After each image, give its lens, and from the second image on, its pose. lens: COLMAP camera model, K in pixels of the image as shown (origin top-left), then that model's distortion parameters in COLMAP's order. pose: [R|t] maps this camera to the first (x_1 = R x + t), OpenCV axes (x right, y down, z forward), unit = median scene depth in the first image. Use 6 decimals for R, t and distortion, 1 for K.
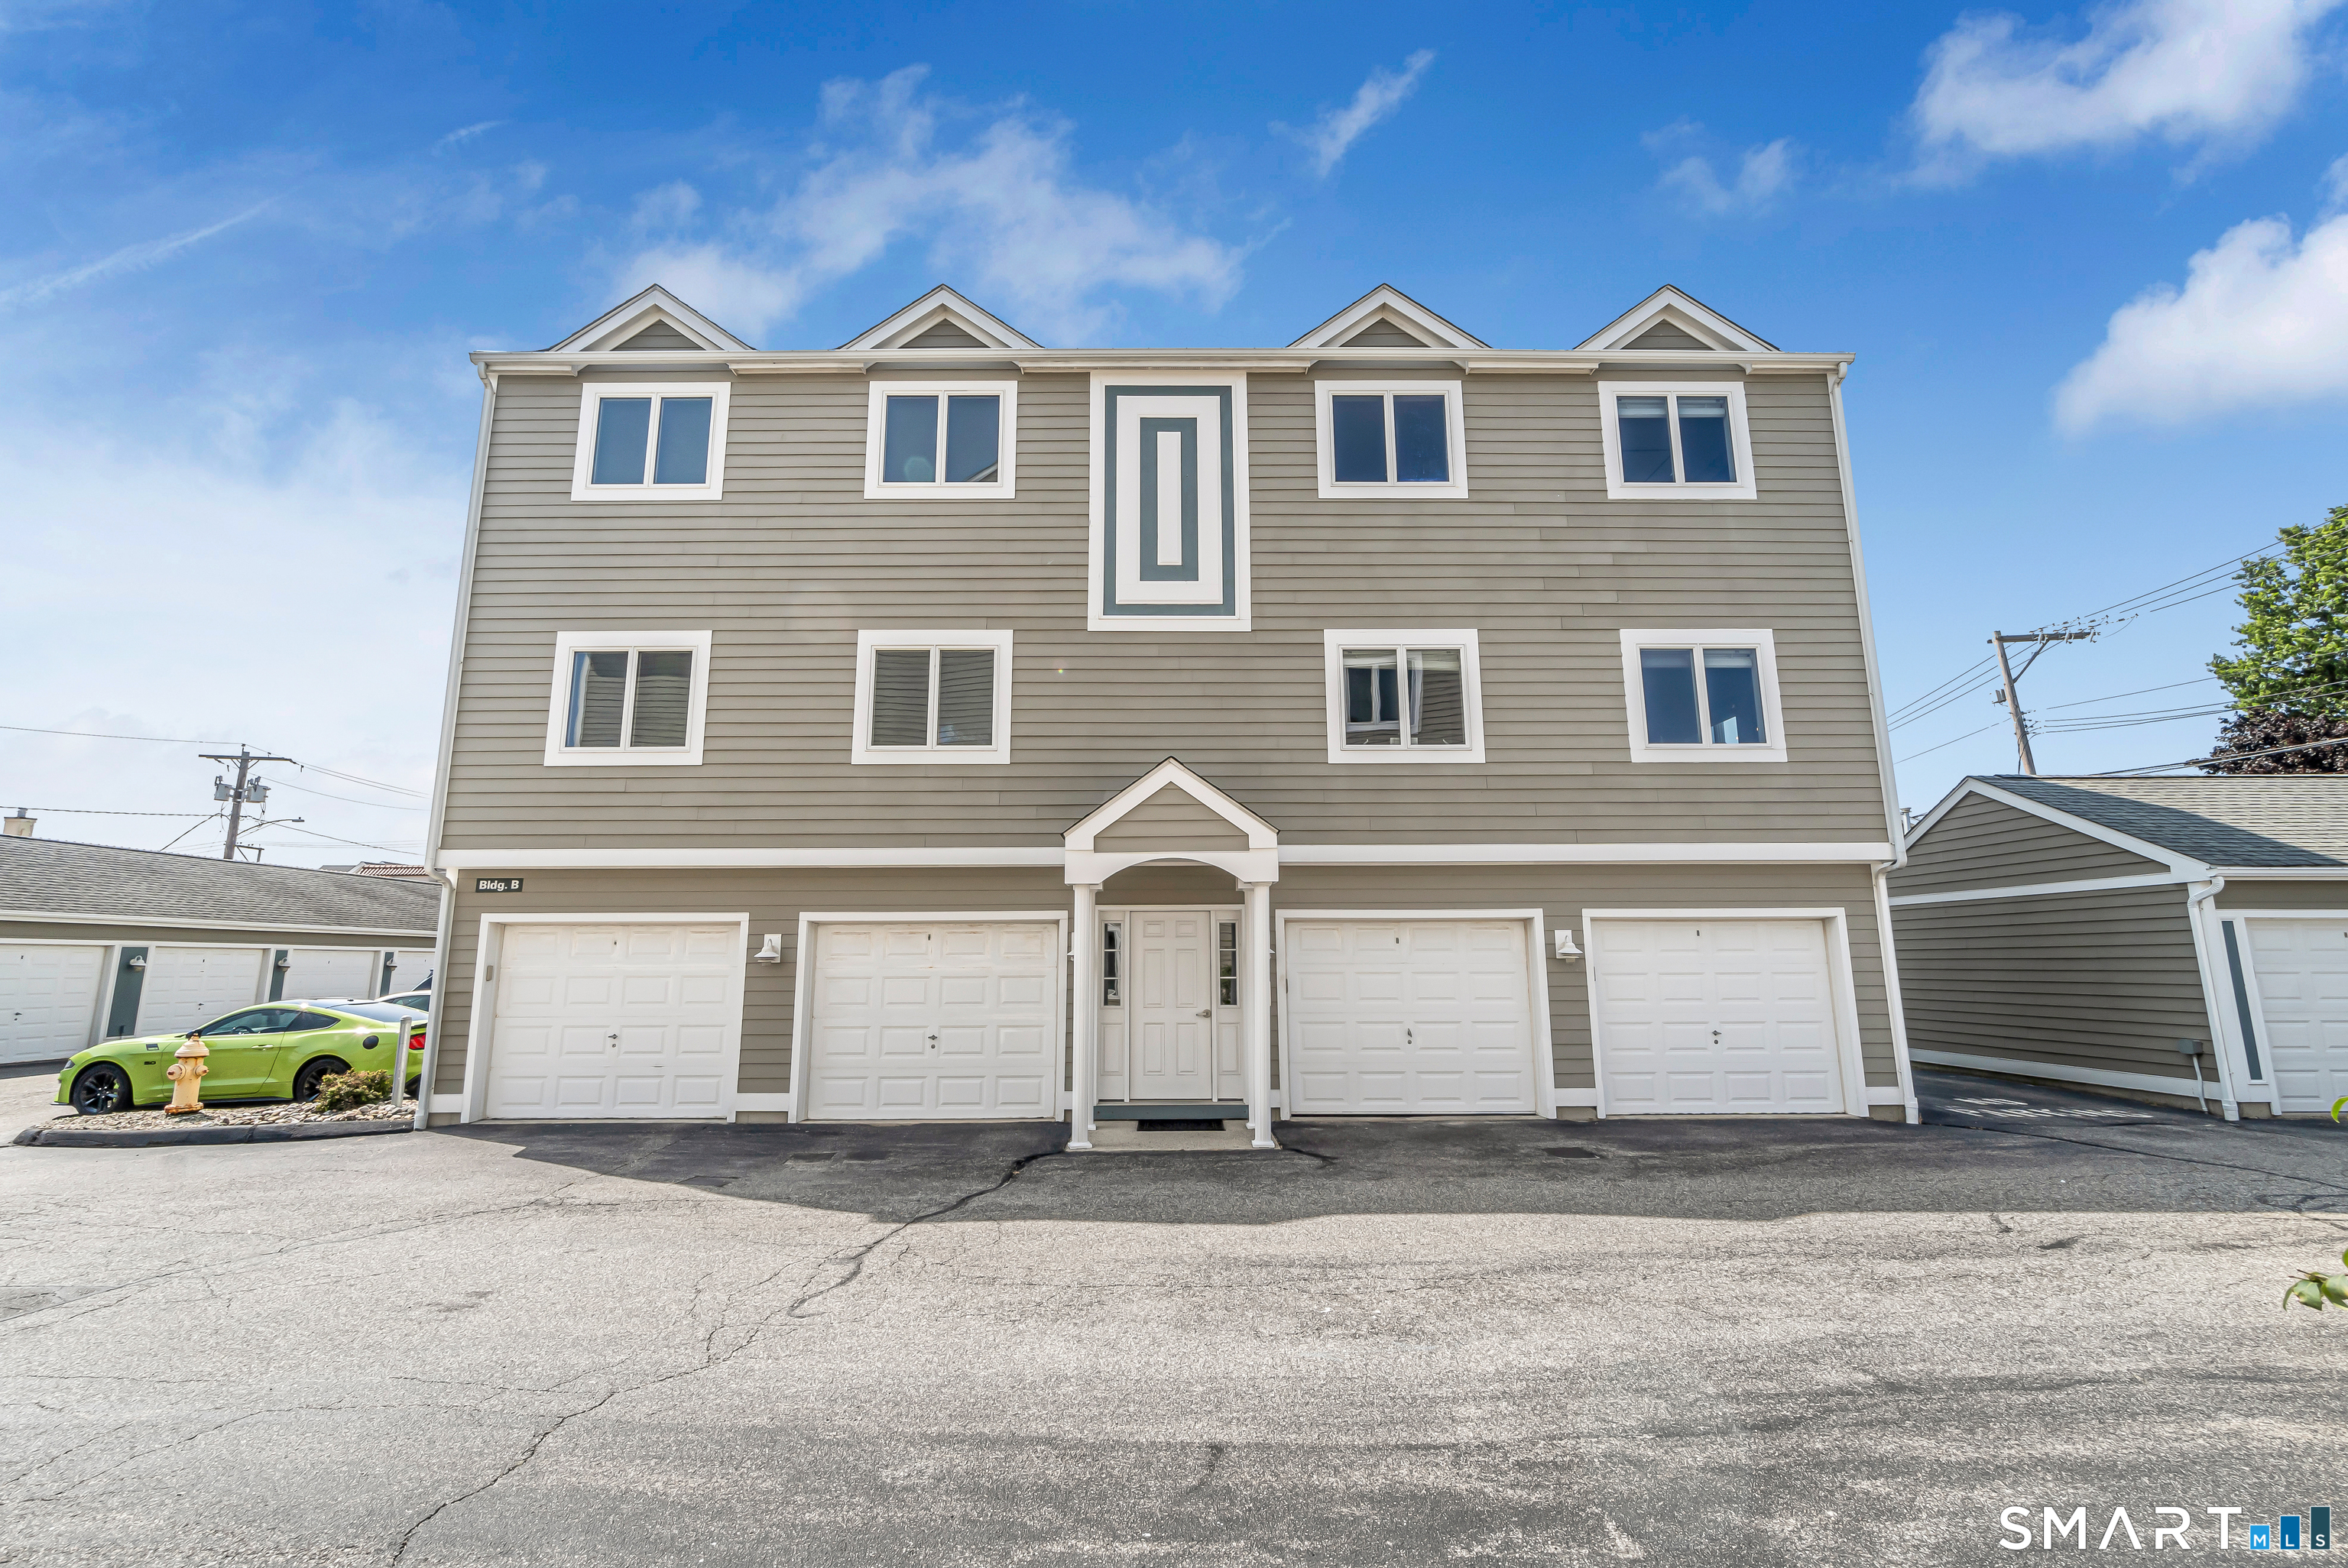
lens RADIAL K [[1015.9, 0, 1169.3], [0, 1015.9, 795.8], [0, 0, 1]] dist [-0.005467, -0.000224]
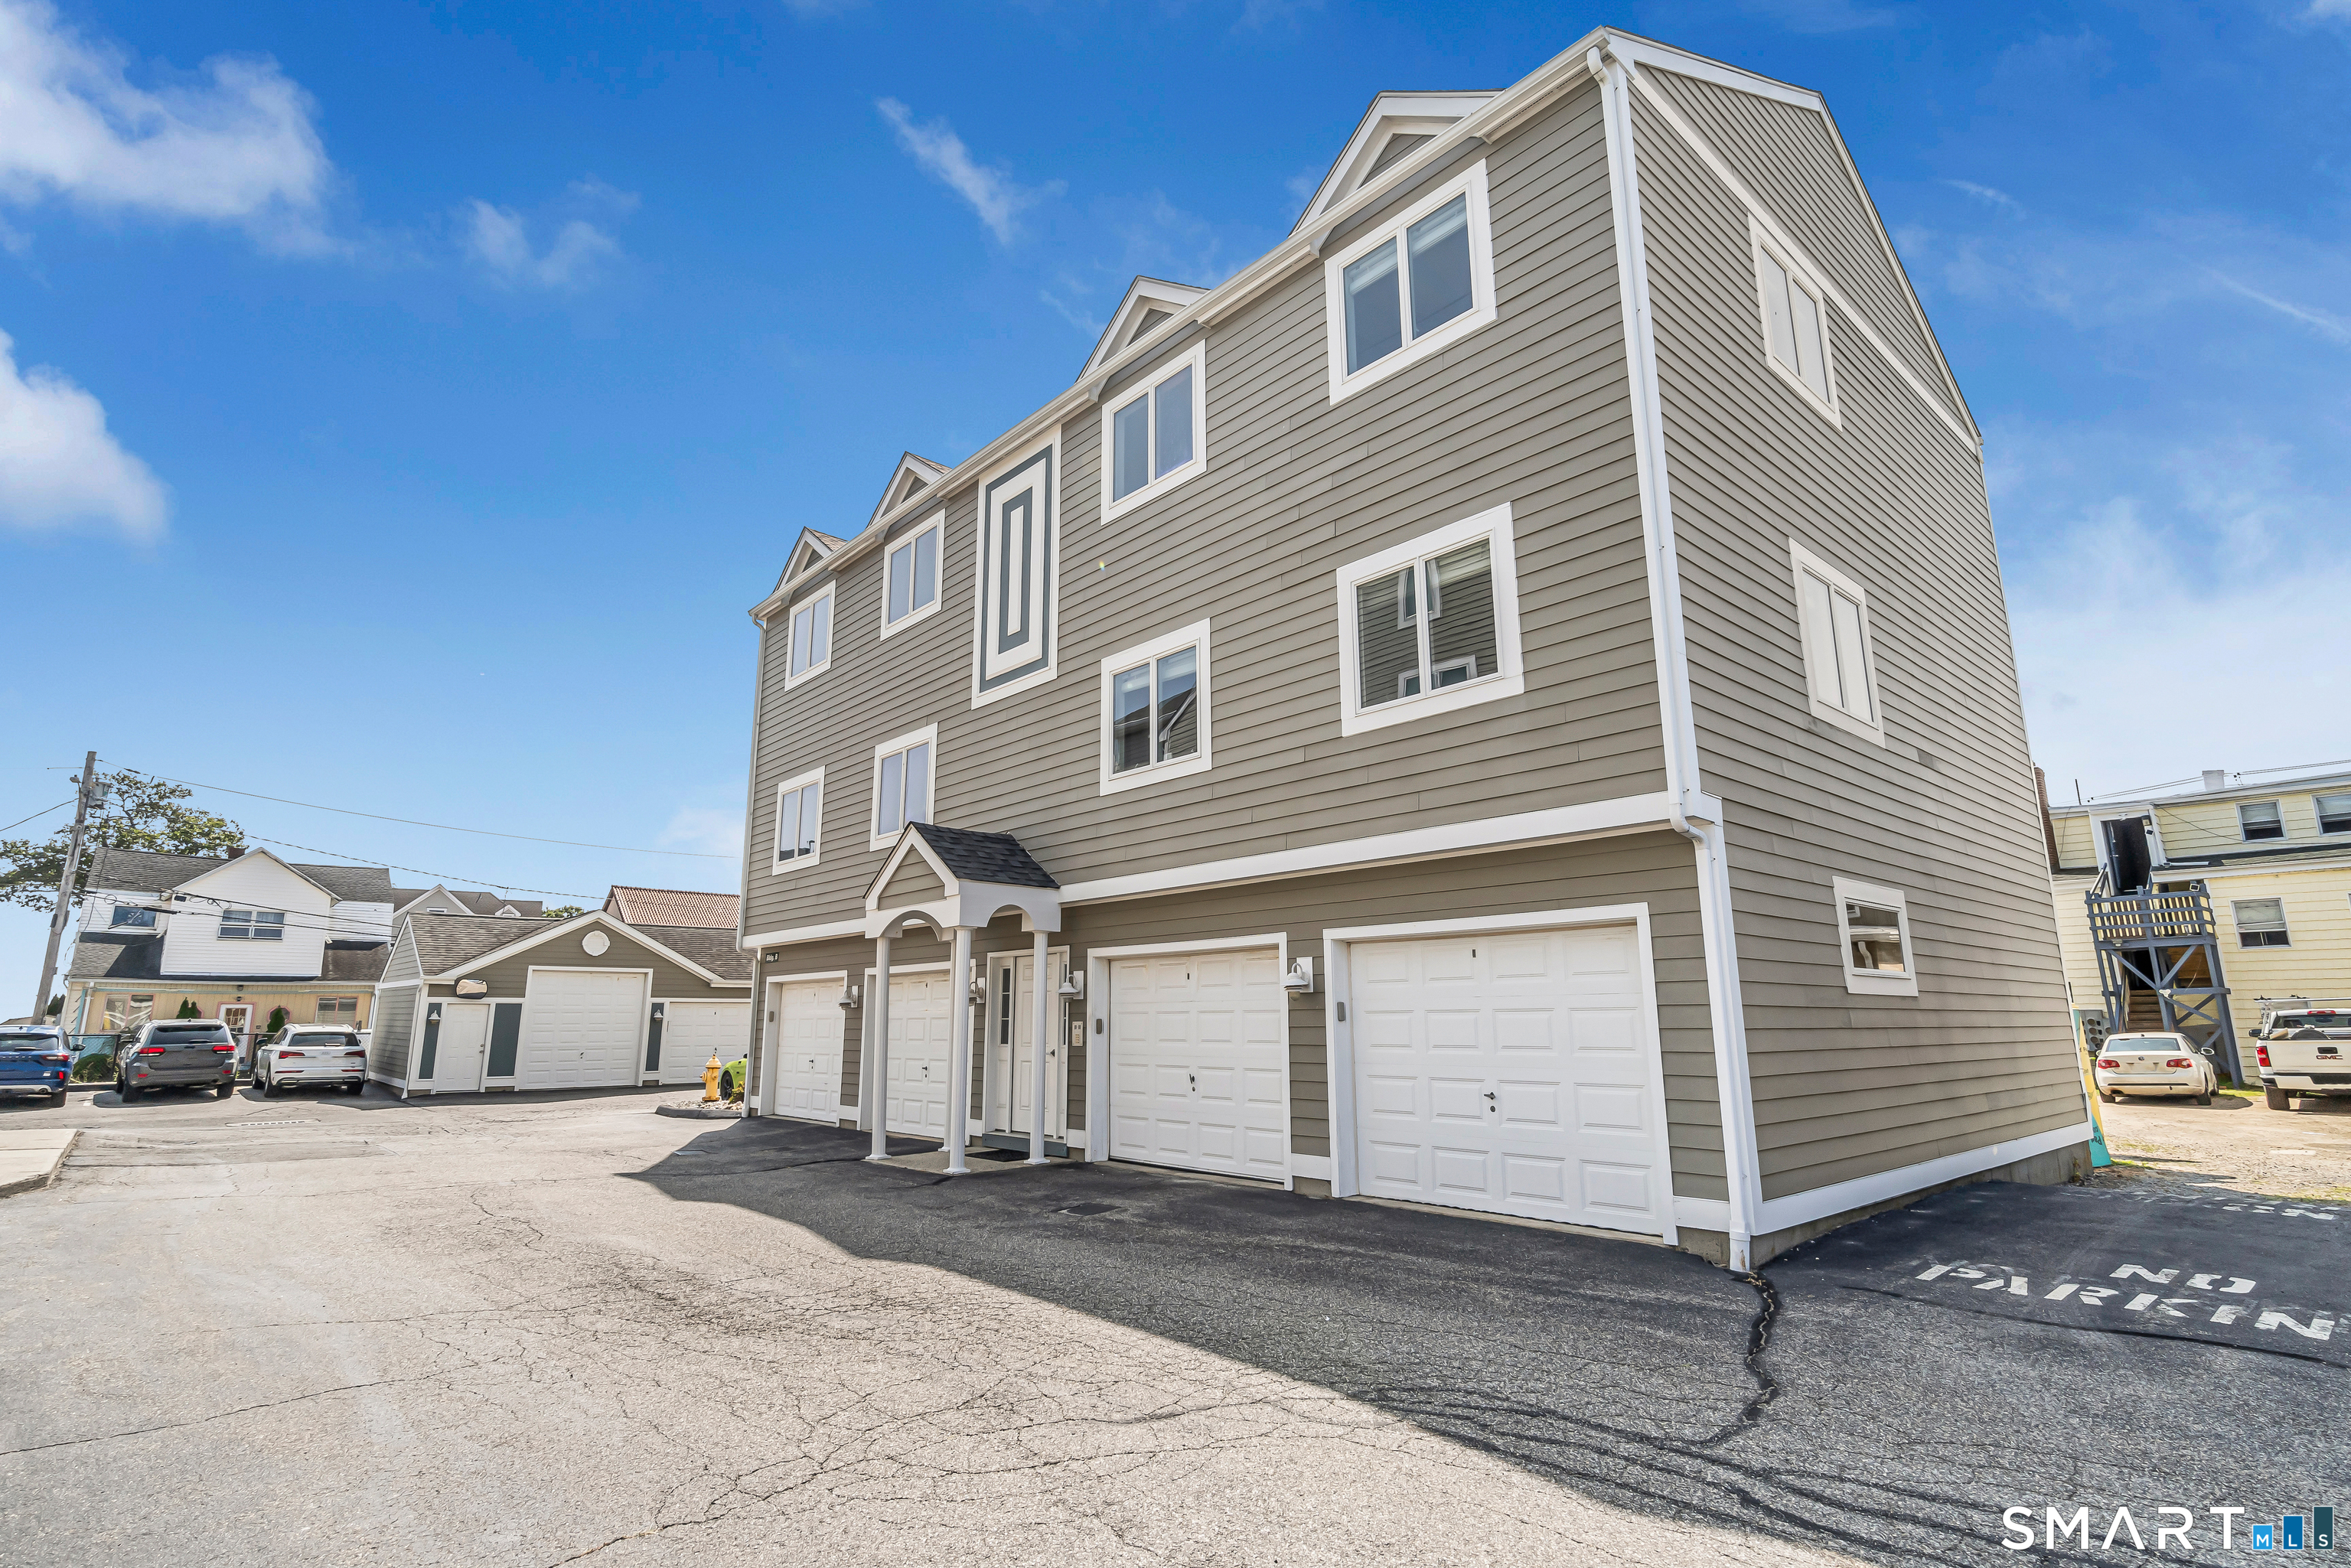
lens RADIAL K [[1153.3, 0, 1174.1], [0, 1153.3, 791.1], [0, 0, 1]] dist [0.006230, -0.002801]
pose [[0.652711, -0.148818, -0.742847, 1.018789], [0.127443, 0.988113, -0.085974, 0.066968], [0.746811, -0.038554, 0.663918, 0.316308]]
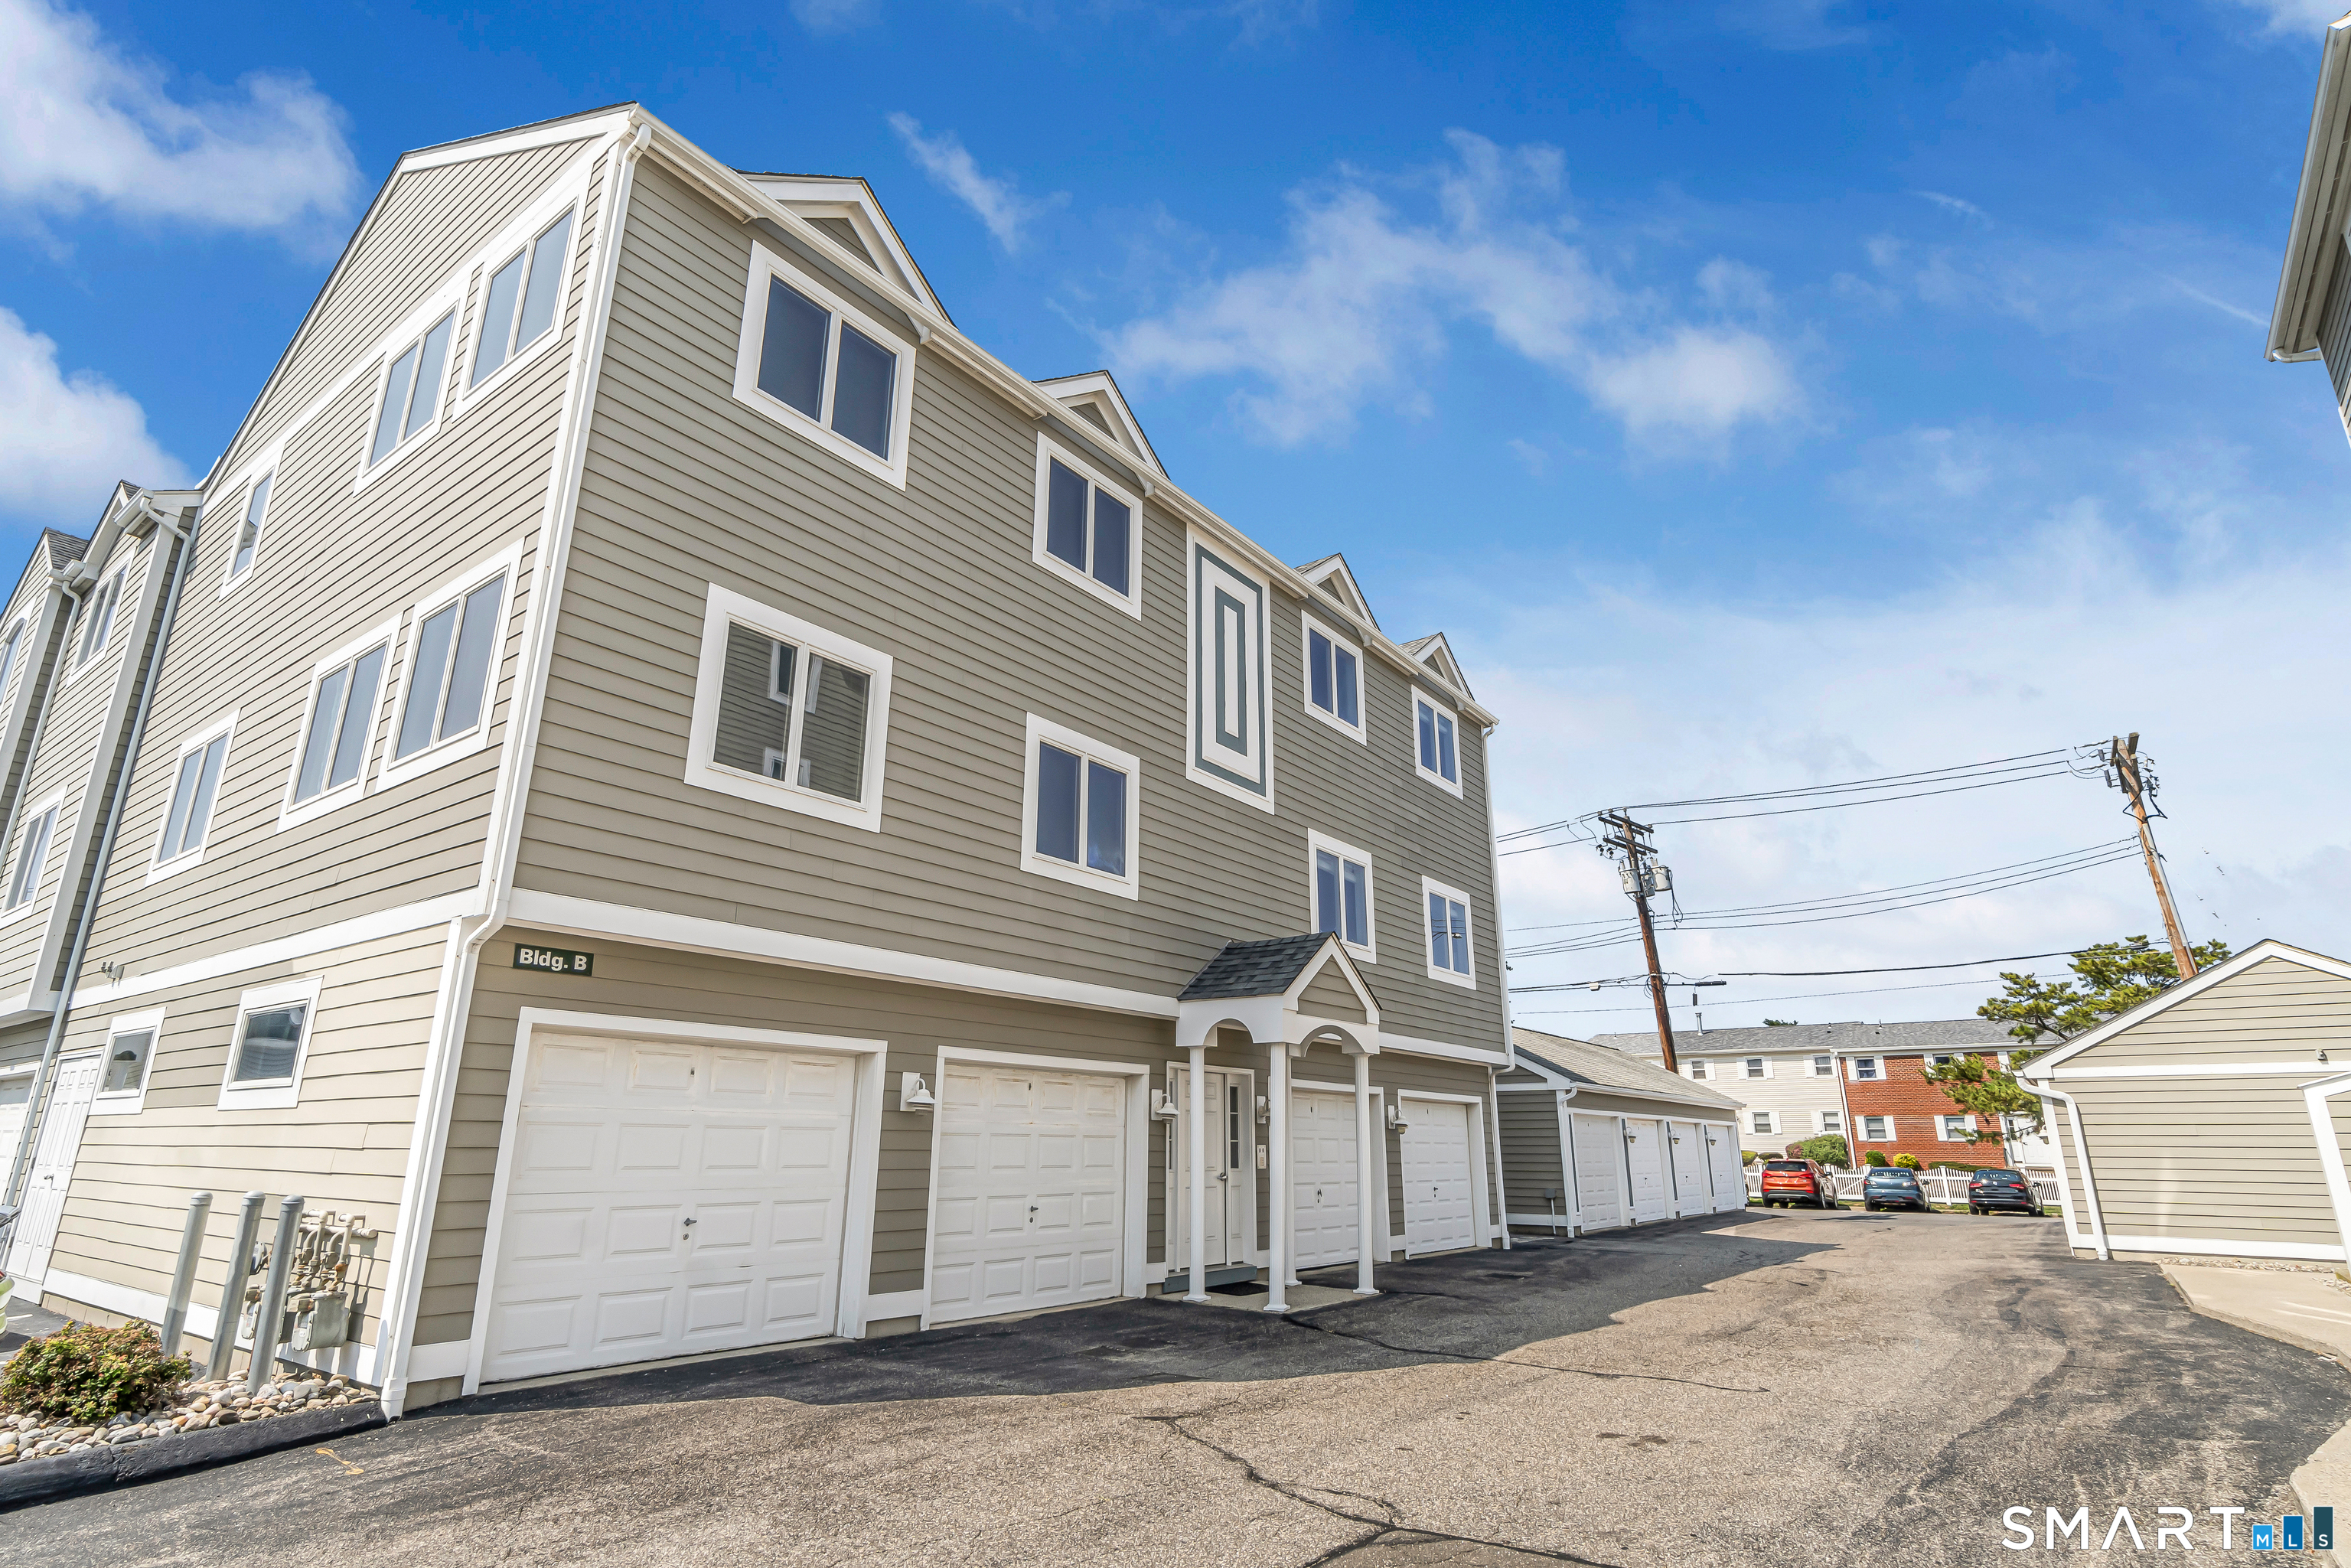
lens RADIAL K [[1183.1, 0, 1159.3], [0, 1183.1, 796.2], [0, 0, 1]] dist [-0.003408, -0.000328]
pose [[0.617187, 0.233107, 0.751493, -0.968499], [-0.141852, 0.972421, -0.185137, 0.072005], [-0.773924, 0.007663, 0.633232, 0.295007]]
